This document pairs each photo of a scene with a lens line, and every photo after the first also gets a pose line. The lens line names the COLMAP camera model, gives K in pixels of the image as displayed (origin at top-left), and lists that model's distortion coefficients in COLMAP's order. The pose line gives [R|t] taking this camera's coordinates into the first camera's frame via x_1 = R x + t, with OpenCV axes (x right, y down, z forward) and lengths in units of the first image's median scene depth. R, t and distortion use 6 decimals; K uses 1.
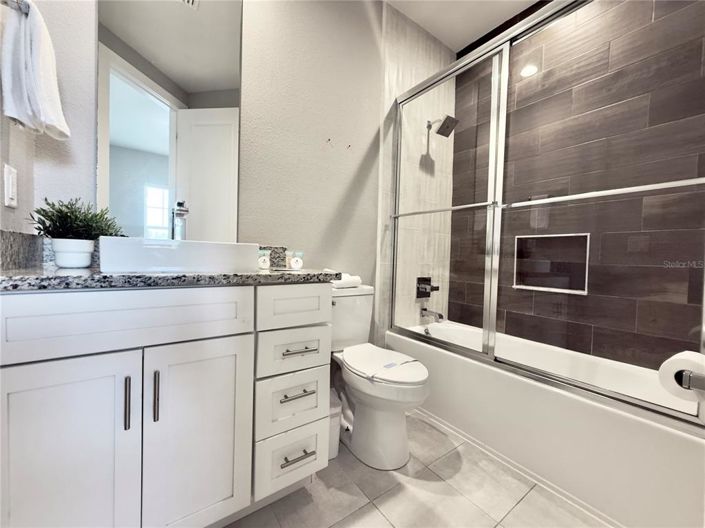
lens RADIAL K [[281.2, 0, 351.5], [0, 281.2, 263.4], [0, 0, 1]] dist [-0.000038, 0.000341]
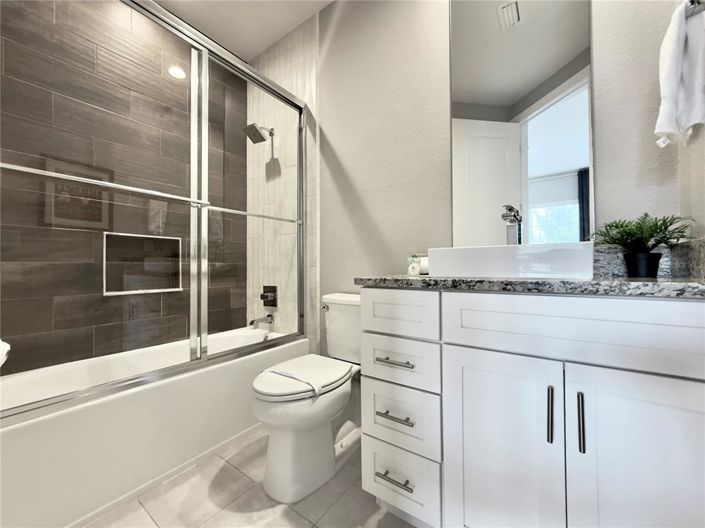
lens RADIAL K [[281.2, 0, 352.2], [0, 281.2, 263.4], [0, 0, 1]] dist [-0.000038, 0.000341]
pose [[-0.307498, -0.021748, 0.951300, -0.569231], [0.016906, 0.999456, 0.028313, -0.024315], [-0.951399, 0.024789, -0.306963, 0.782062]]
